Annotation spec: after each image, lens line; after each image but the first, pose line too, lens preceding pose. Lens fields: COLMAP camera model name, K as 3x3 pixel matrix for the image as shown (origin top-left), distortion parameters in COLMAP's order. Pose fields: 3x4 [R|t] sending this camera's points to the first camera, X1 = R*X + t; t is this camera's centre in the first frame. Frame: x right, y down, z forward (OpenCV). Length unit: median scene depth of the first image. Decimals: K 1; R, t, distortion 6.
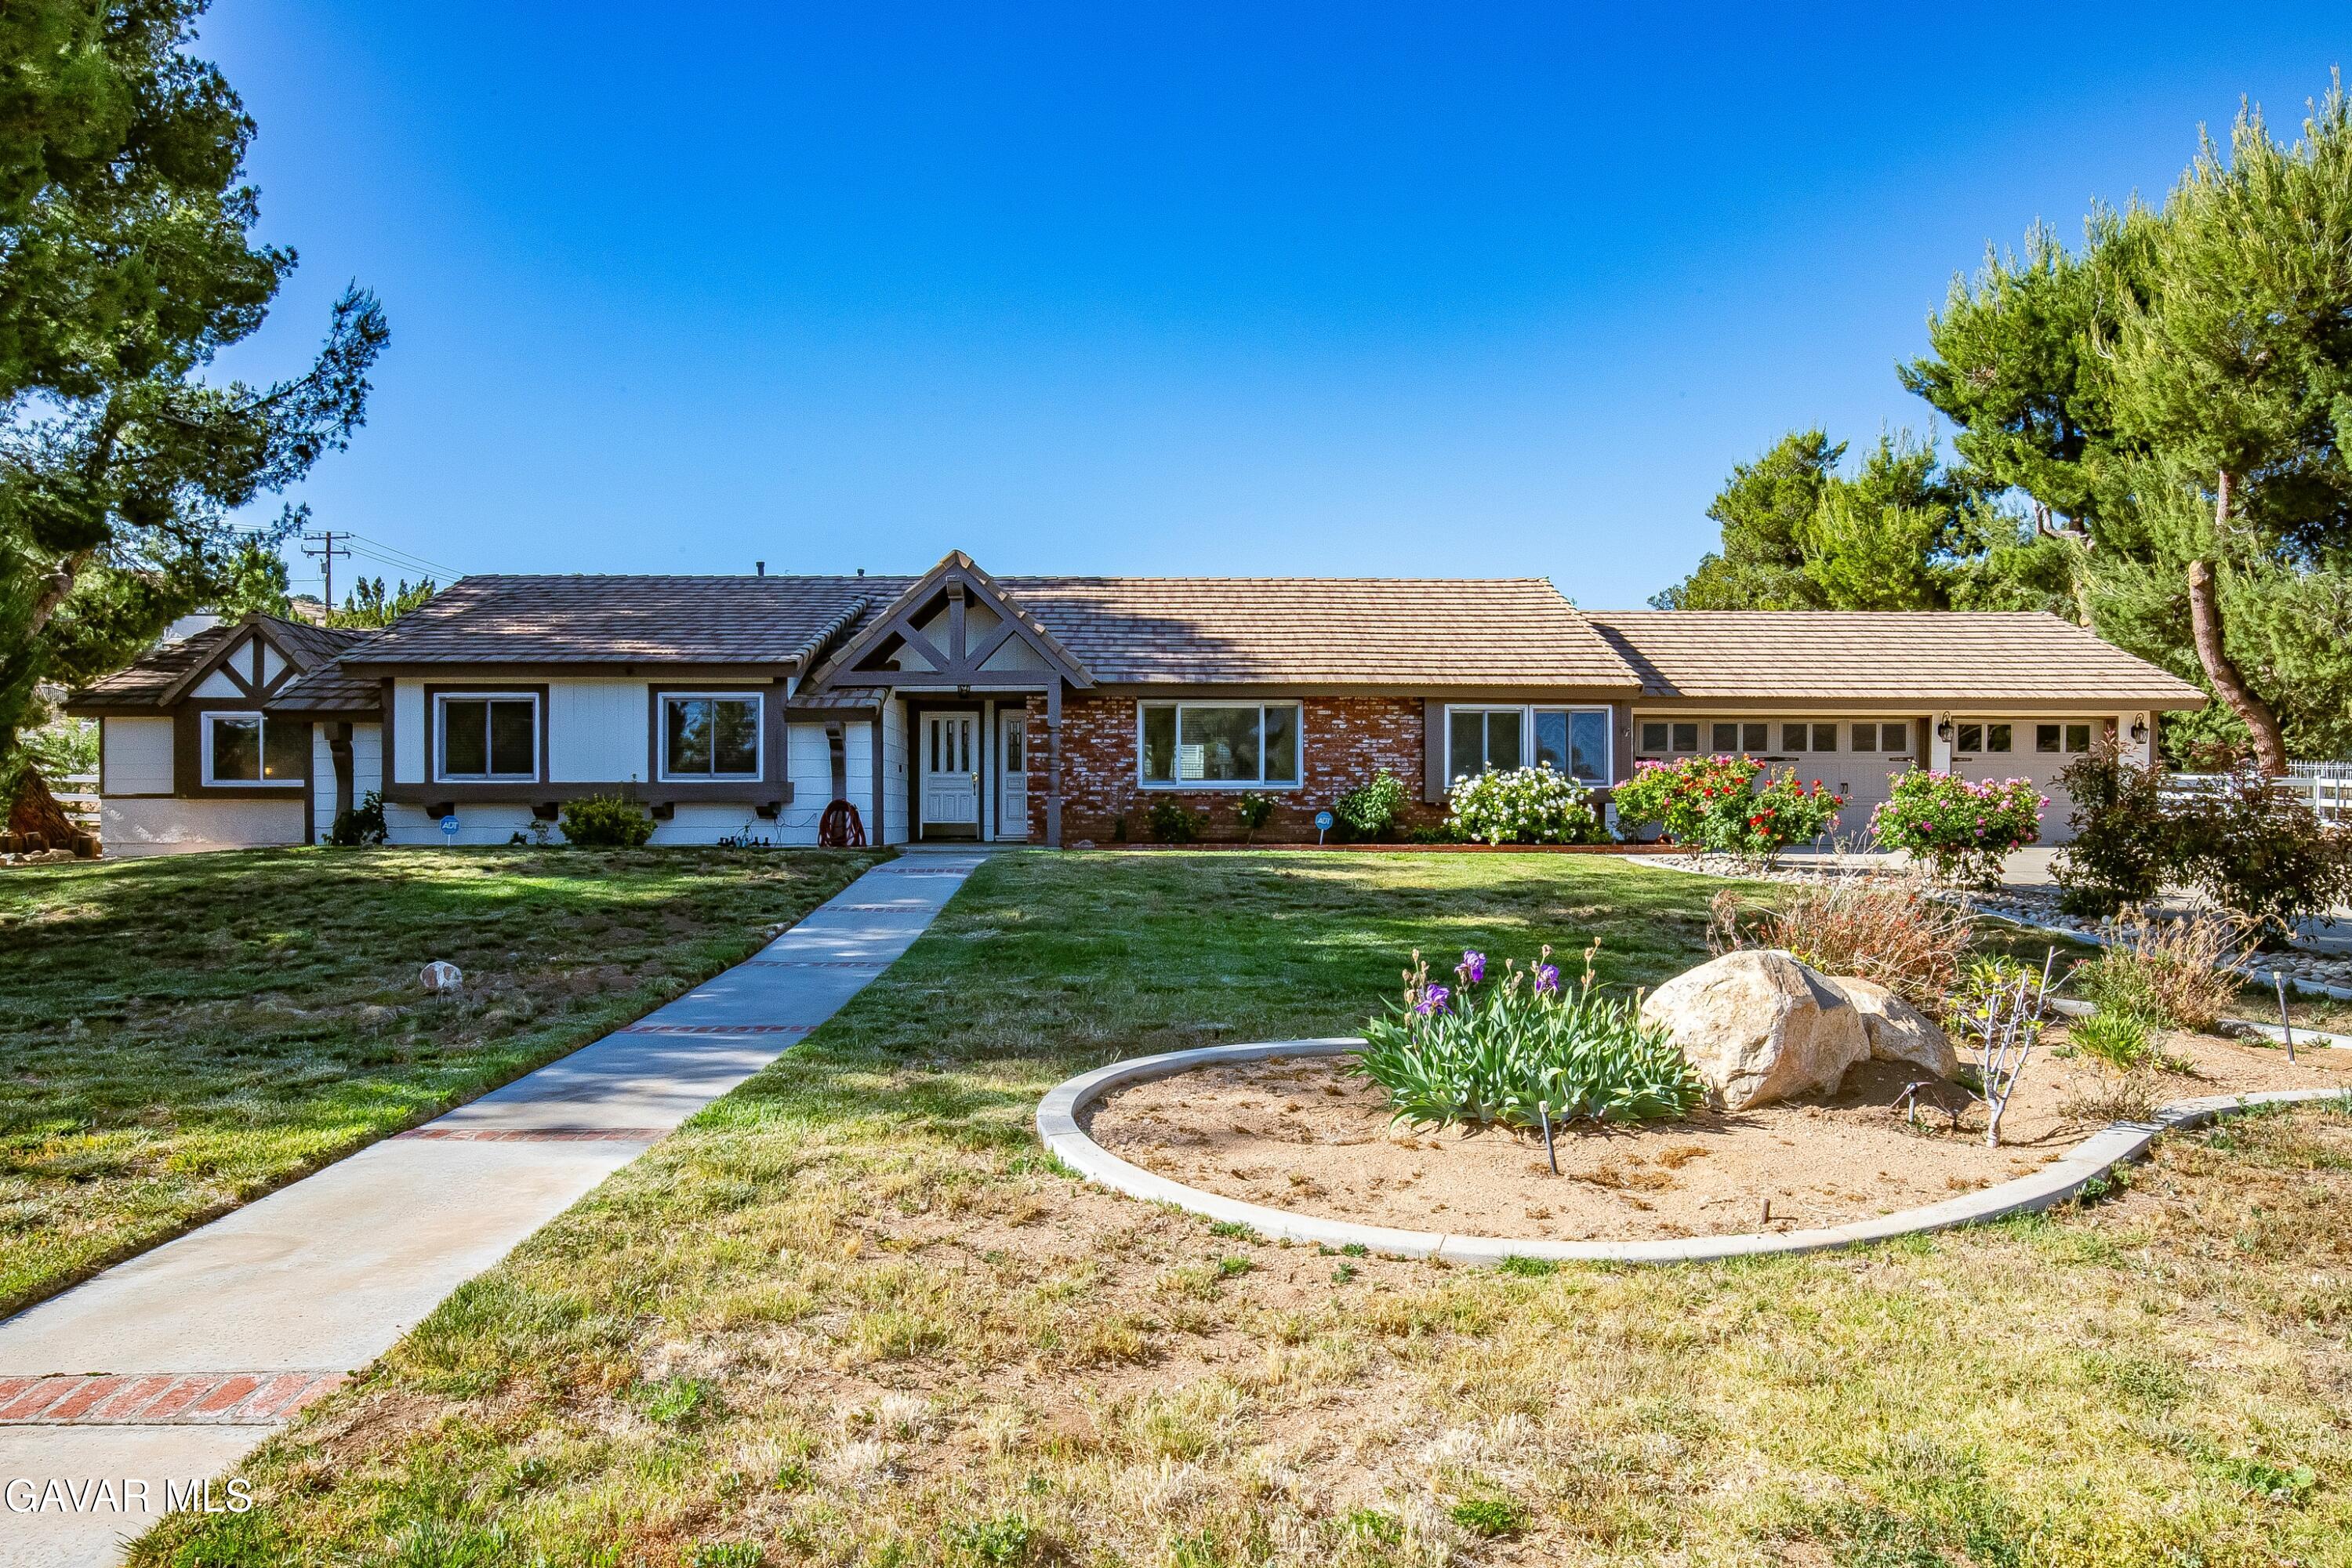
lens RADIAL K [[1524.9, 0, 1172.2], [0, 1524.9, 775.9], [0, 0, 1]] dist [-0.000083, 0.005041]
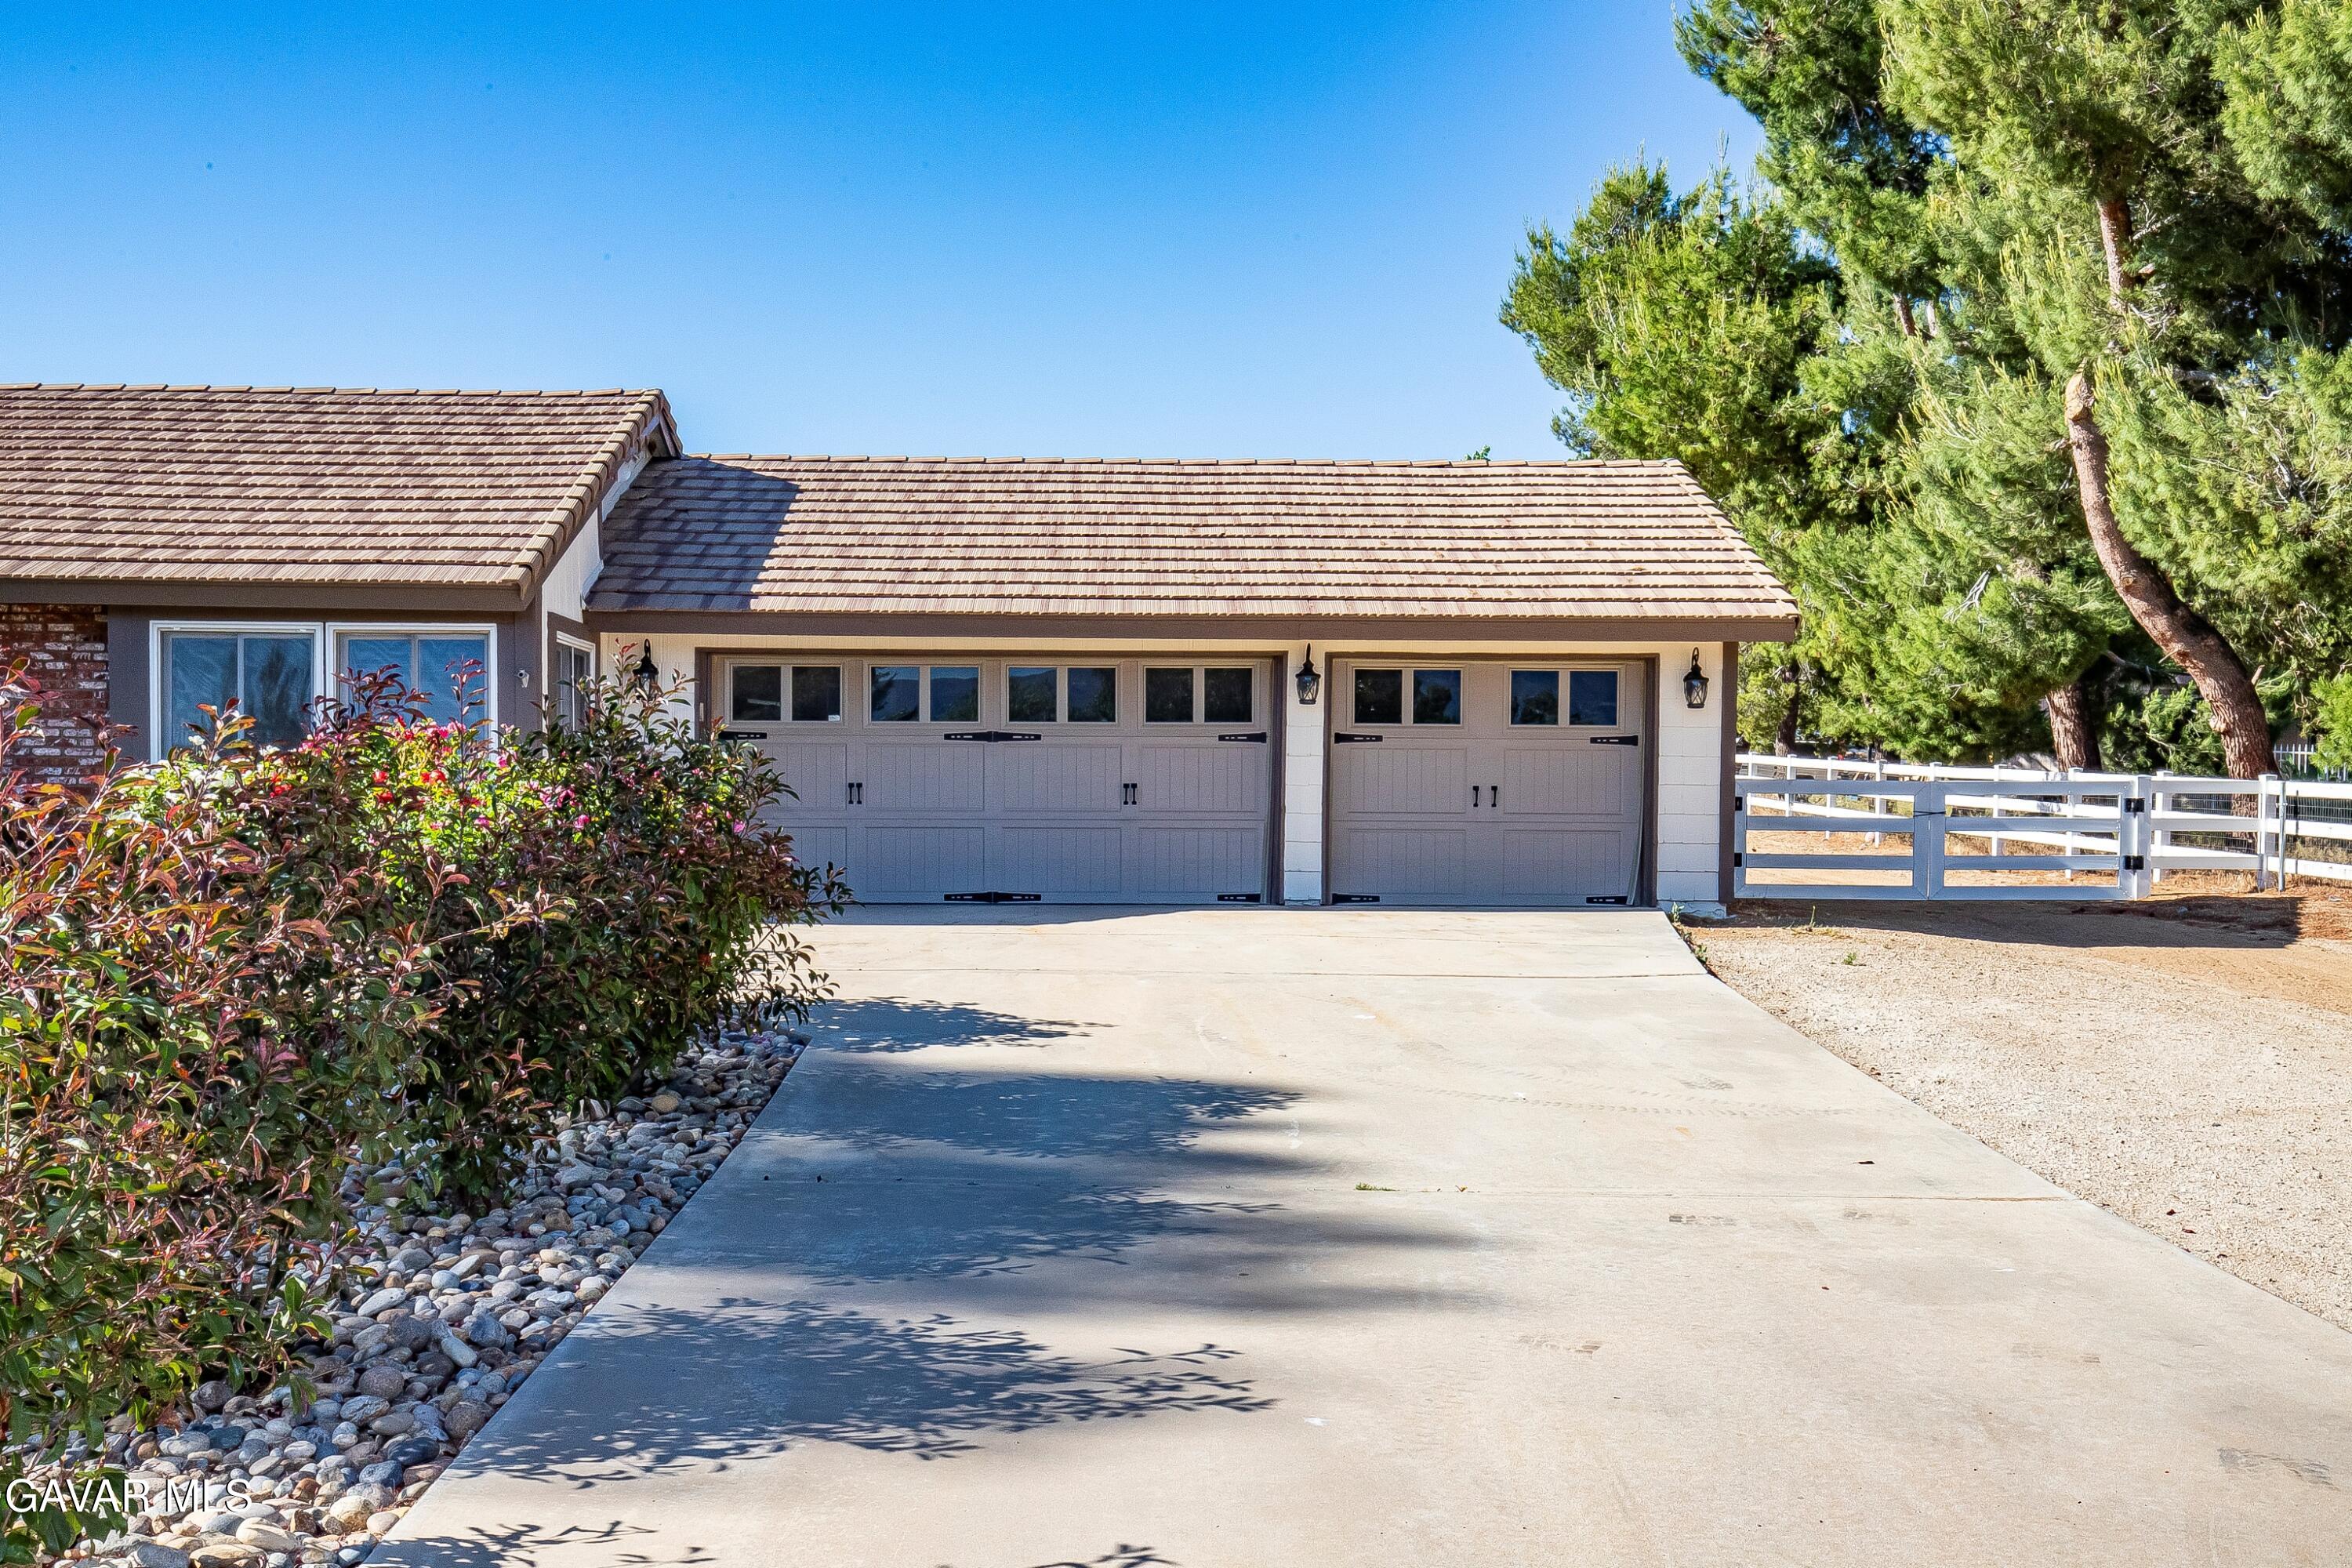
lens RADIAL K [[2286.1, 0, 1172.2], [0, 2286.1, 807.4], [0, 0, 1]] dist [0.043264, 0.000000]
pose [[0.999856, 0.004461, -0.016389, 0.512297], [-0.004183, 0.999847, 0.016964, -0.001011], [0.016462, -0.016893, 0.999722, 0.262262]]
